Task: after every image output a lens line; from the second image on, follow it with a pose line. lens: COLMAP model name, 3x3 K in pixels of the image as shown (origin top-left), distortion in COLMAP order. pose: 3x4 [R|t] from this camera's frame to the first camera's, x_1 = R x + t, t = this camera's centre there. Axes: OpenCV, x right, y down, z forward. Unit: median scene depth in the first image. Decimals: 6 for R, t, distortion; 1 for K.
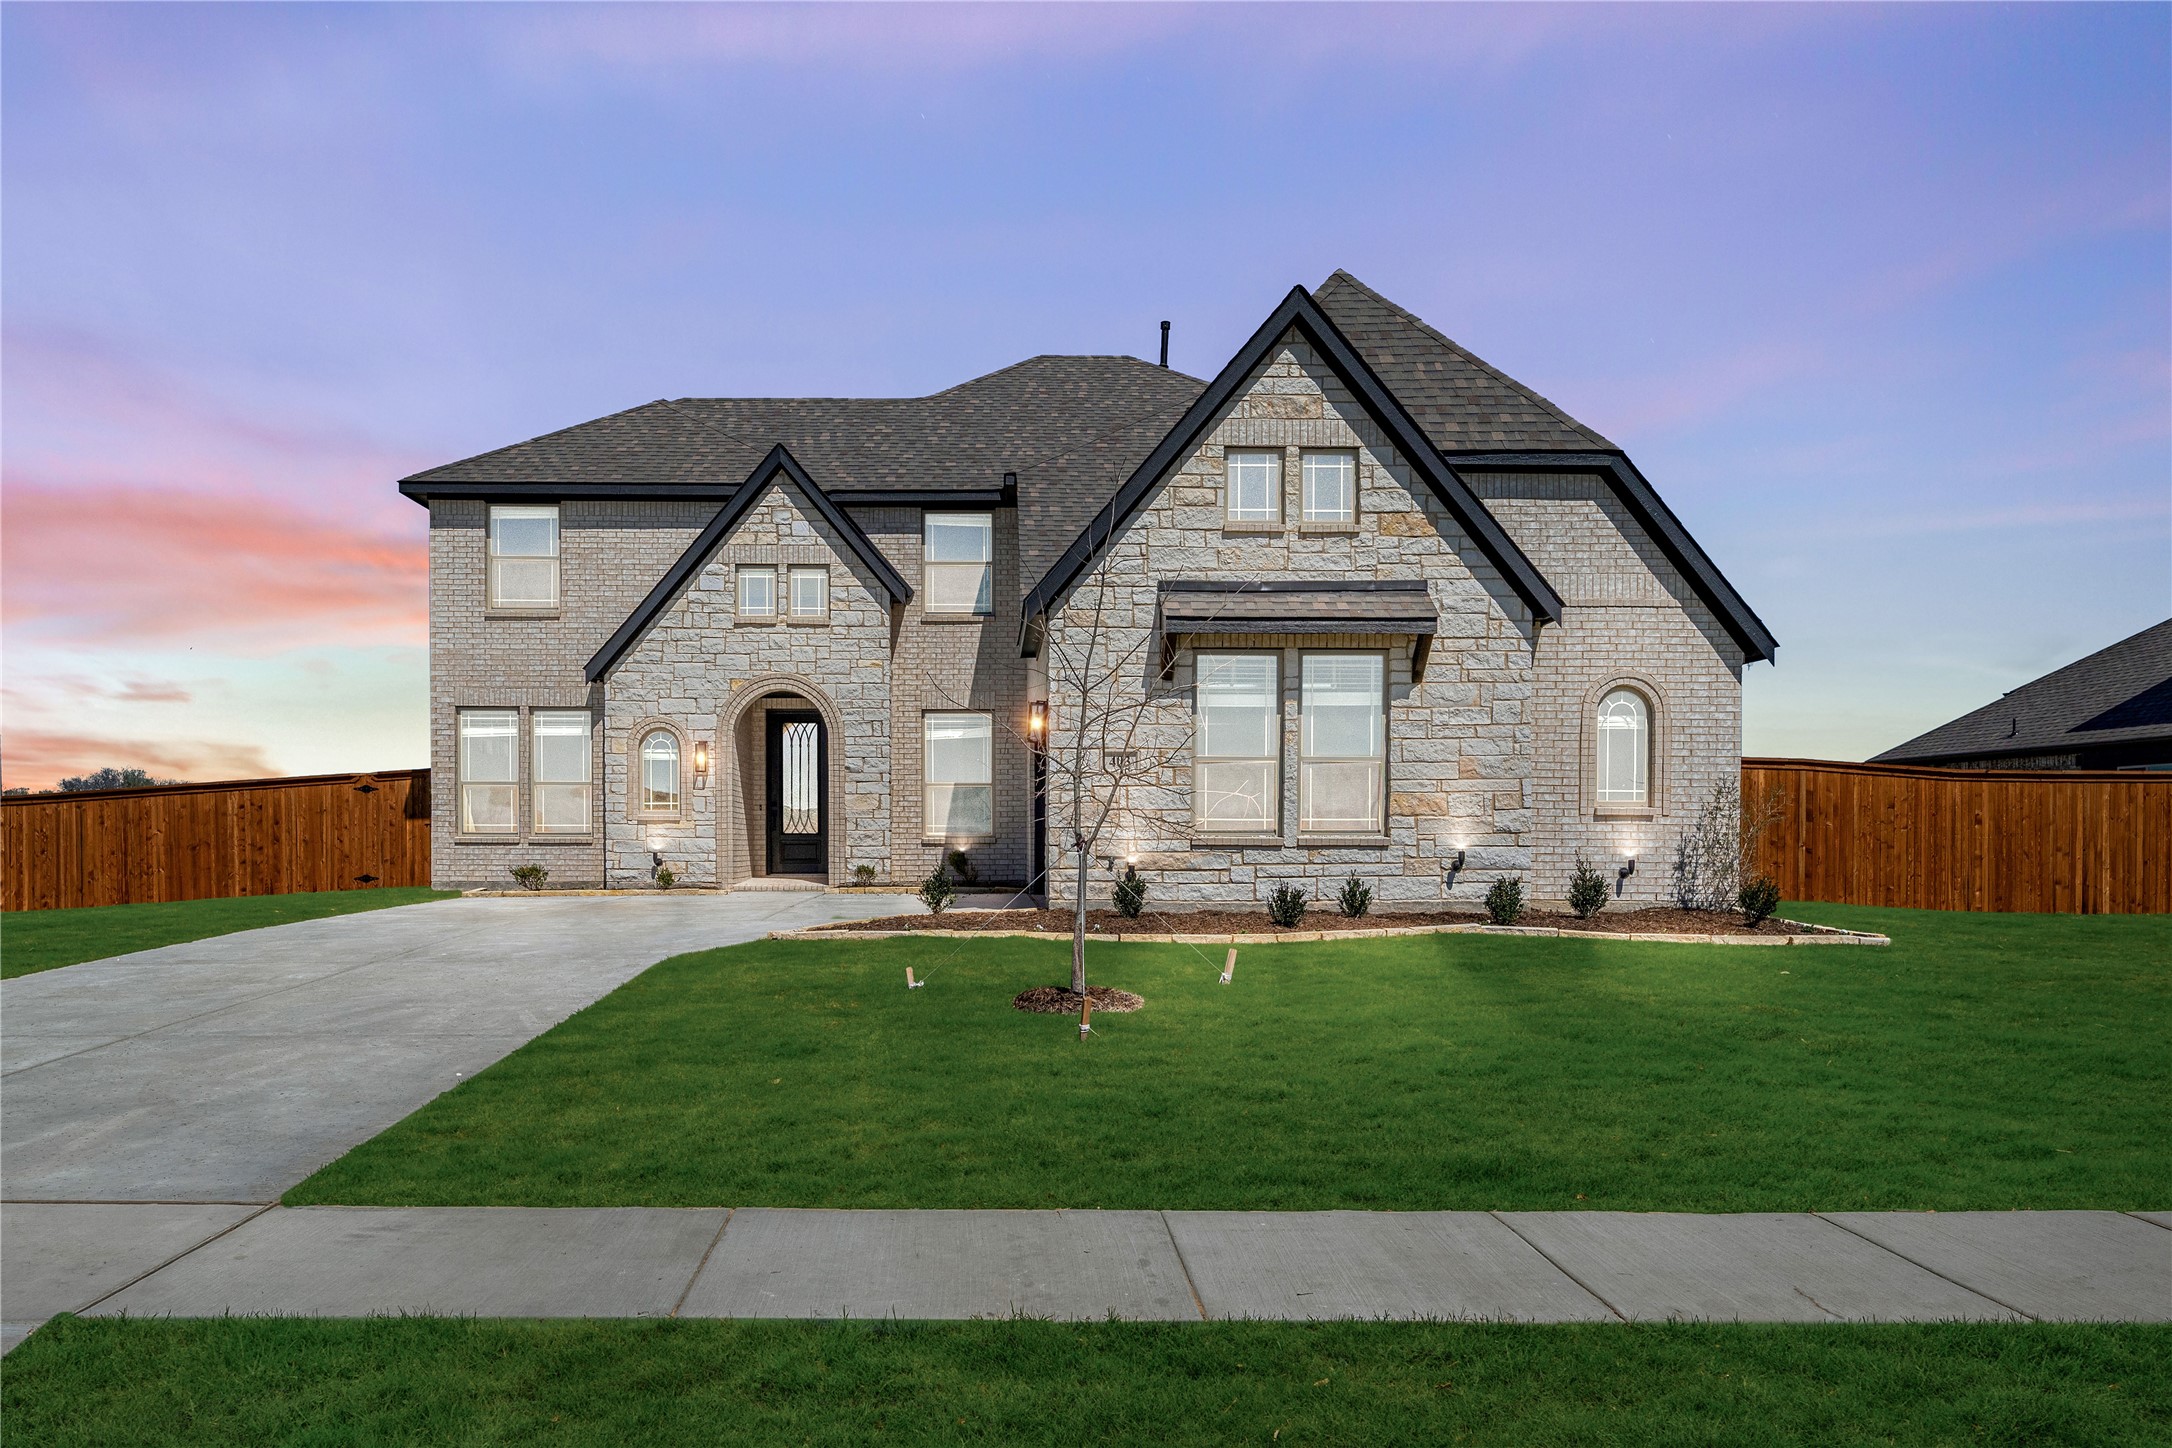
lens RADIAL K [[1260.0, 0, 1085.3], [0, 1260.0, 742.5], [0, 0, 1]] dist [0.002116, 0.001155]
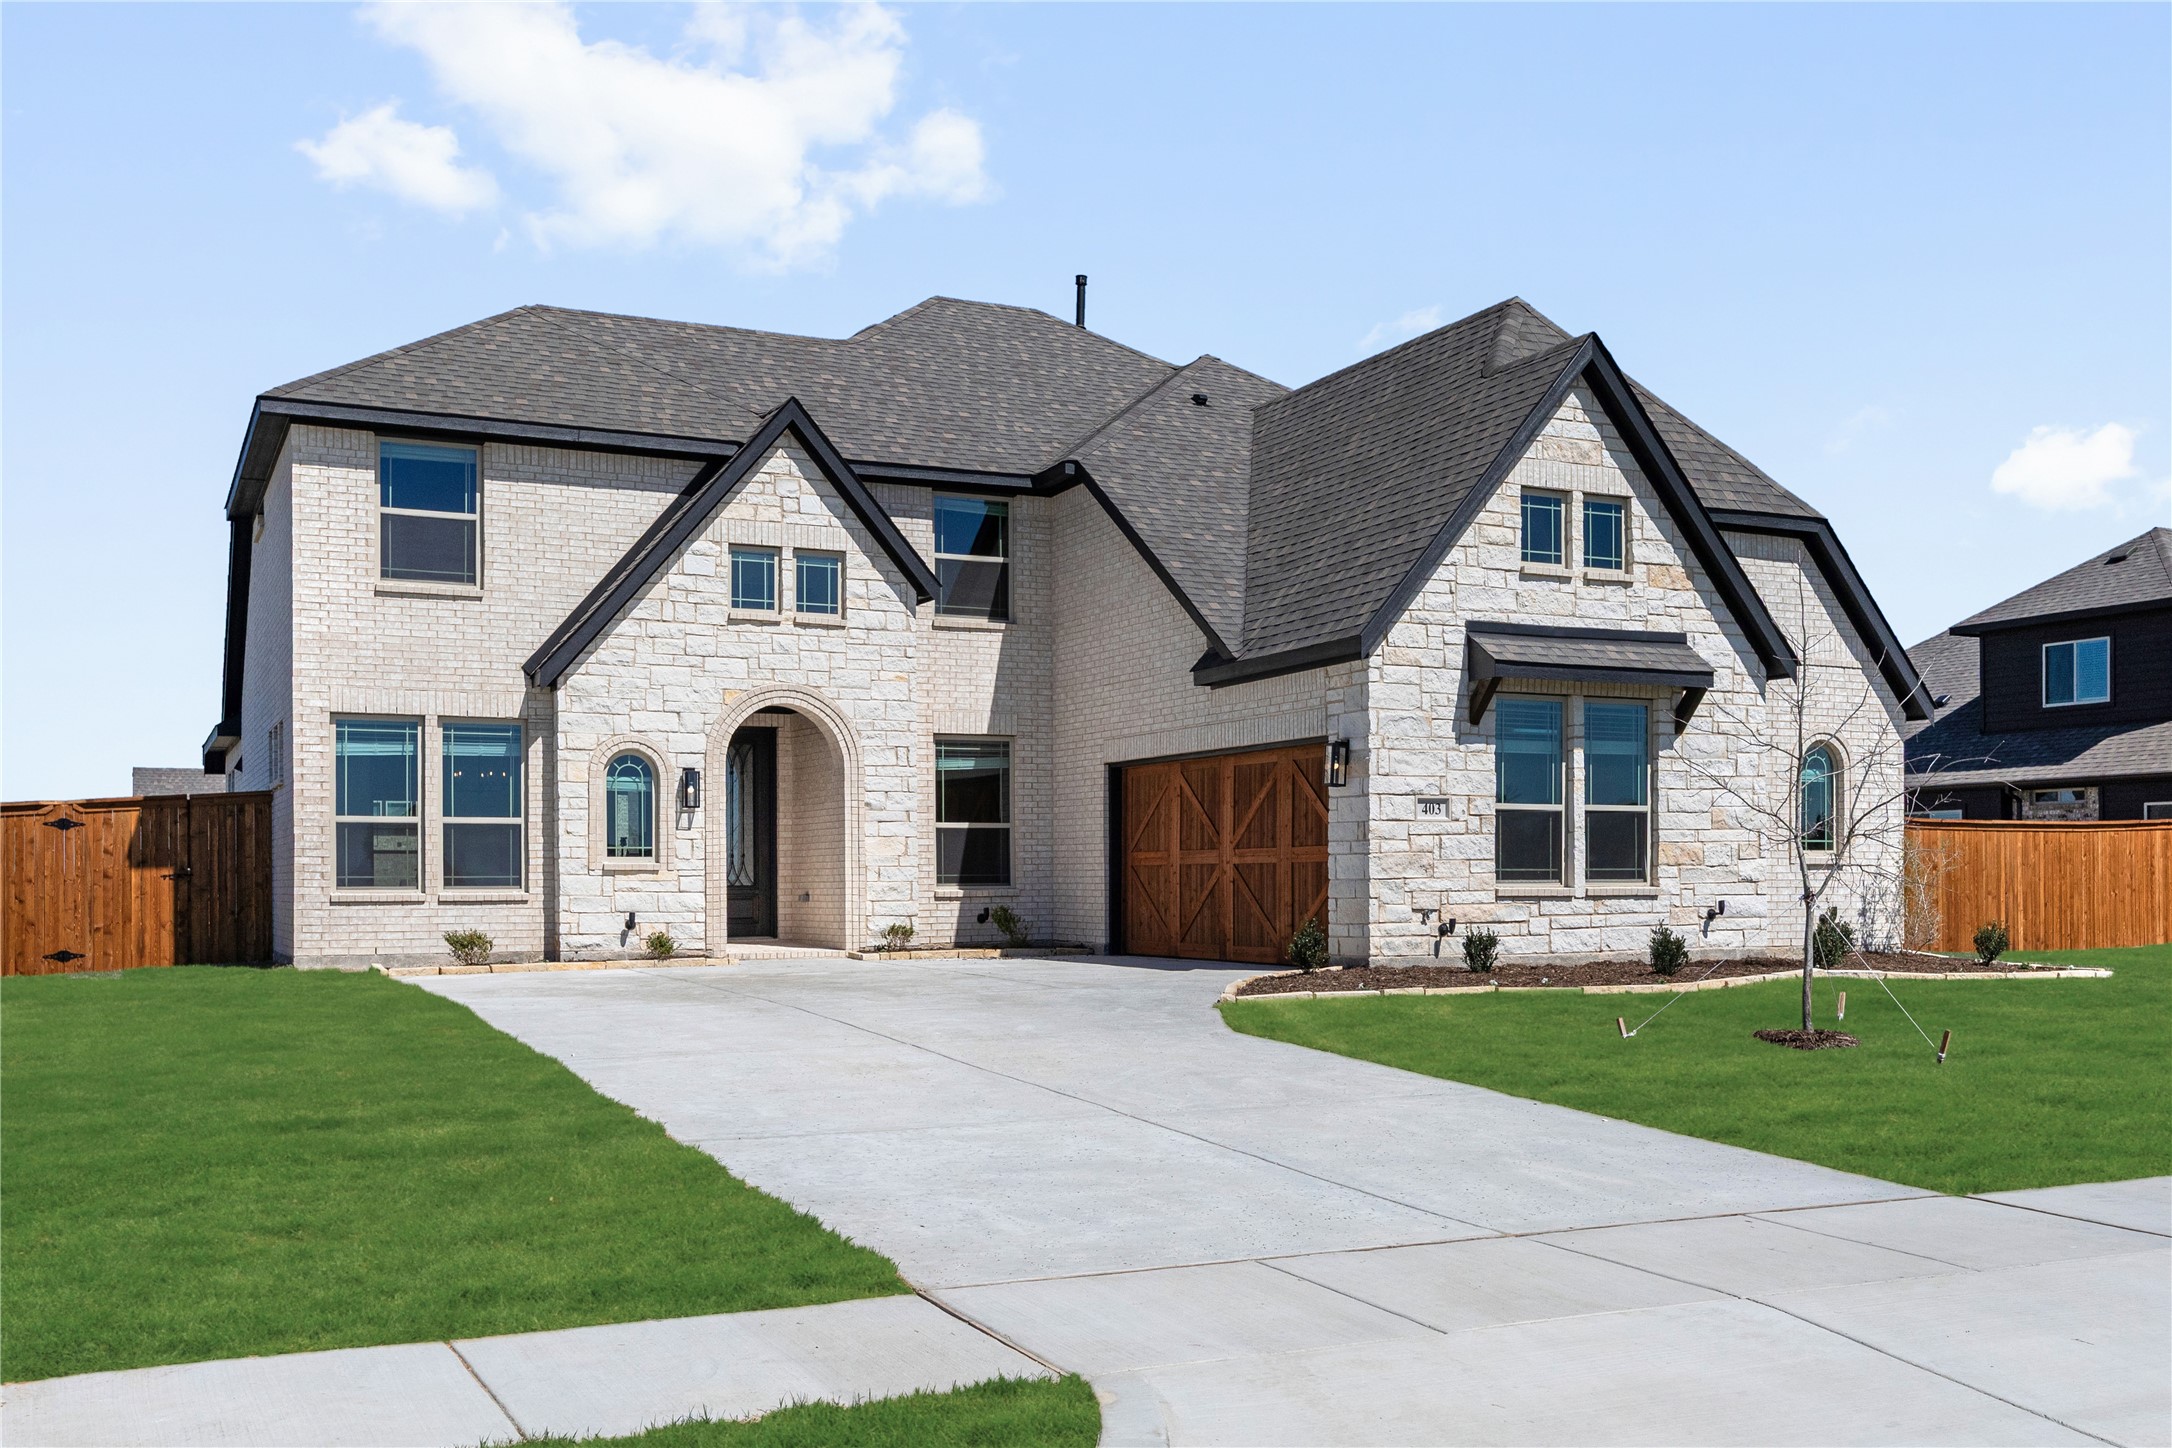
lens RADIAL K [[1671.1, 0, 1087.1], [0, 1671.1, 713.0], [0, 0, 1]] dist [0.003290, -0.001391]
pose [[0.930434, 0.031369, 0.365115, -0.633556], [-0.021588, 0.999291, -0.030841, -0.011627], [-0.365824, 0.020813, 0.930451, -0.072785]]
